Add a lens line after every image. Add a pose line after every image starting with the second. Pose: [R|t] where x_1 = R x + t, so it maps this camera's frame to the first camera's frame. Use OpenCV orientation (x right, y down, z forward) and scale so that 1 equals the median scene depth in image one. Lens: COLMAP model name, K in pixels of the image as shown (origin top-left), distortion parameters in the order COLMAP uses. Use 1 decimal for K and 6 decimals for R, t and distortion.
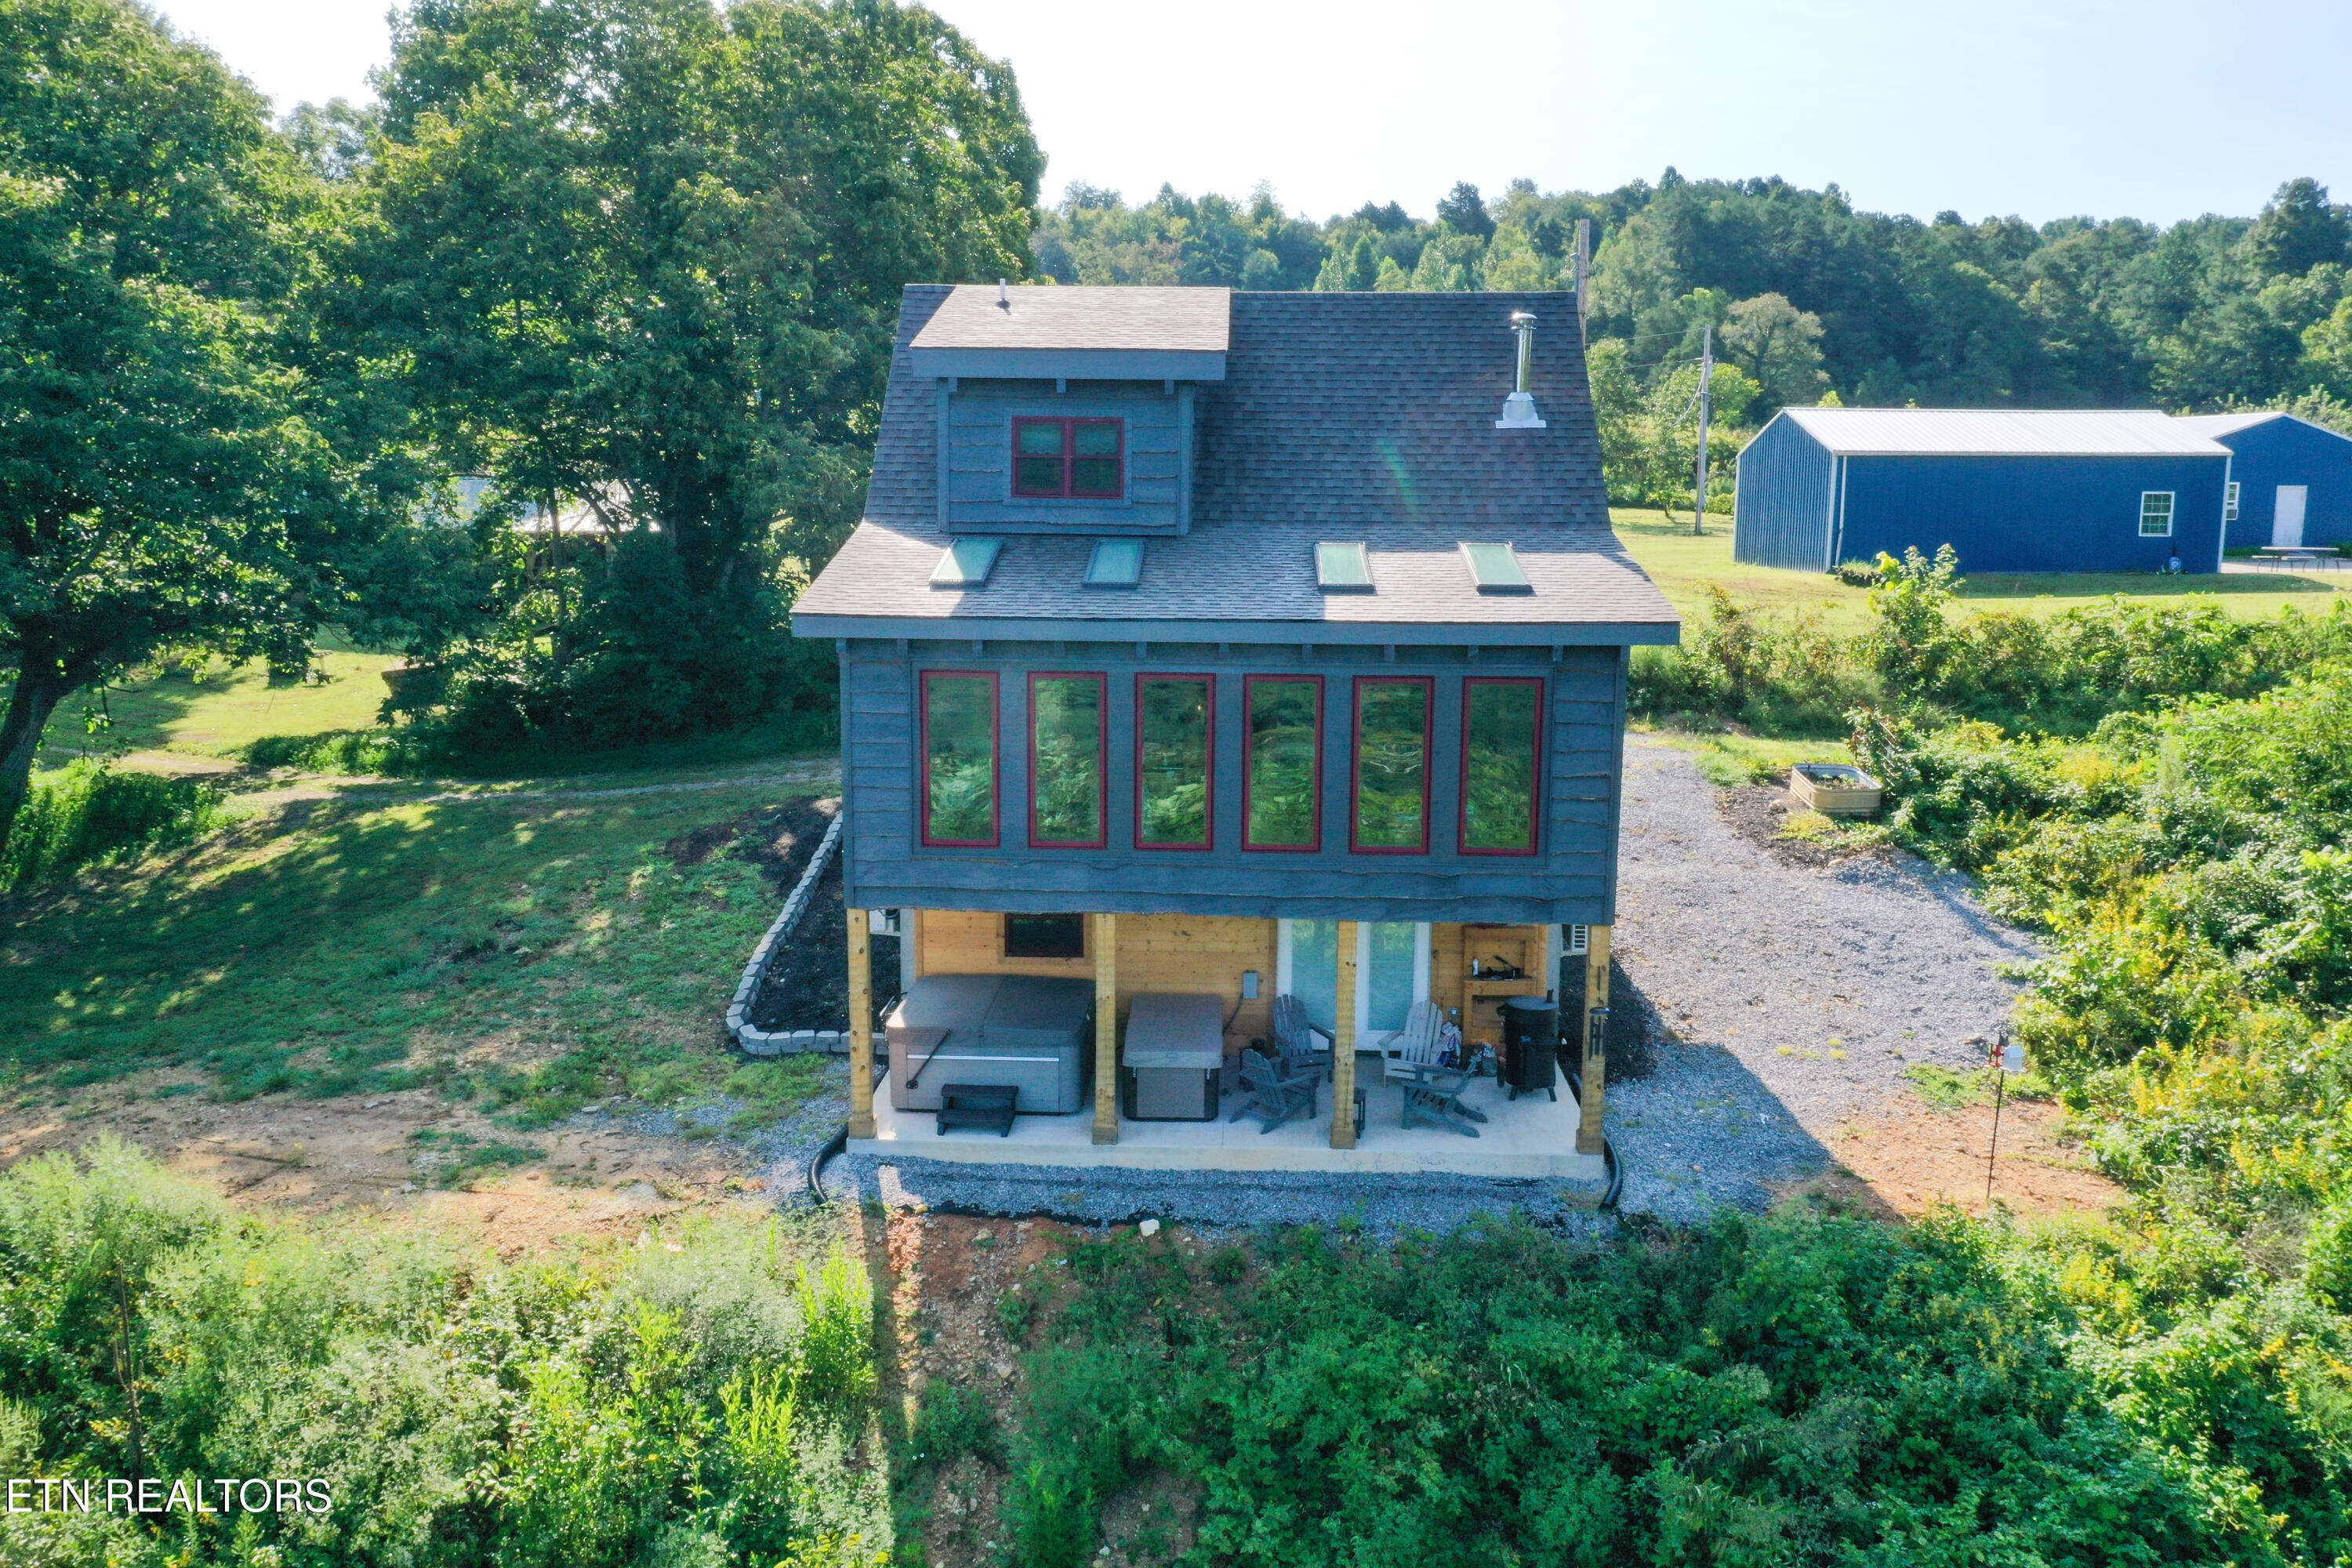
lens RADIAL K [[1853.2, 0, 1175.0], [0, 1853.2, 782.3], [0, 0, 1]] dist [-0.004525, 0.000674]
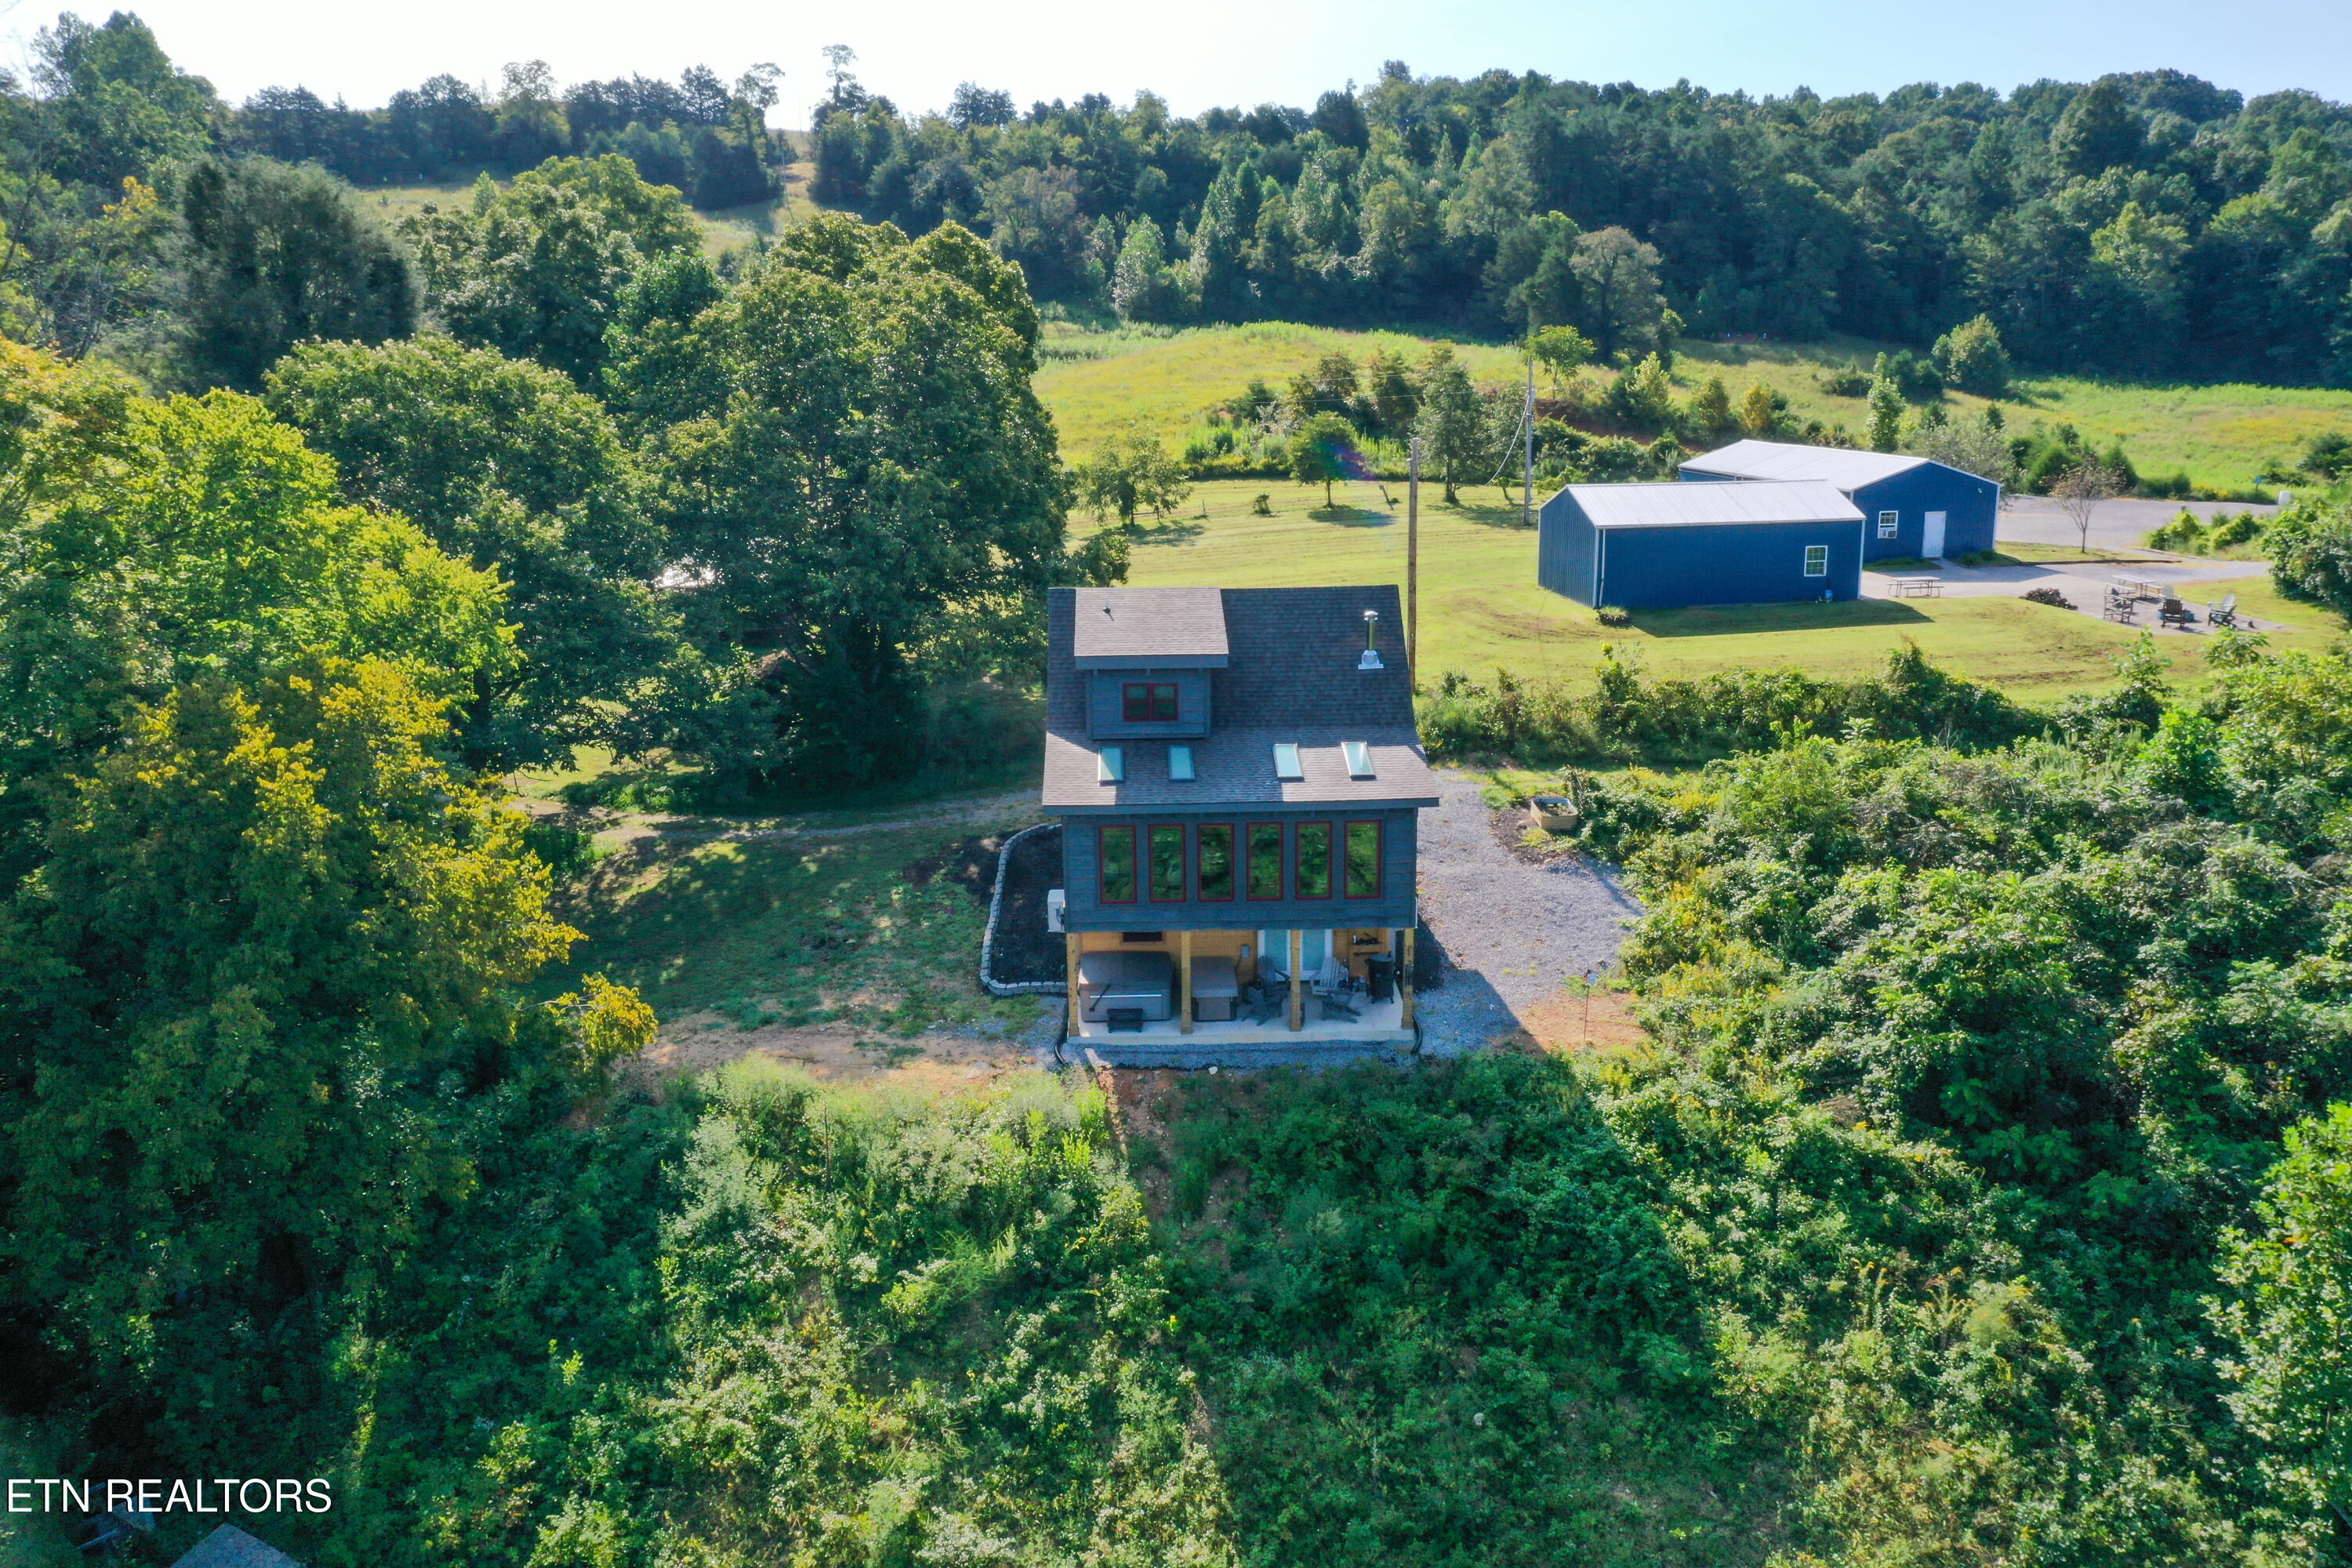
lens RADIAL K [[1853.2, 0, 1177.2], [0, 1853.2, 784.9], [0, 0, 1]] dist [-0.004525, 0.000674]
pose [[0.997662, -0.036683, 0.057669, -0.135448], [0.031847, 0.996069, 0.082657, -0.228107], [-0.060474, -0.080628, 0.994908, -0.942229]]
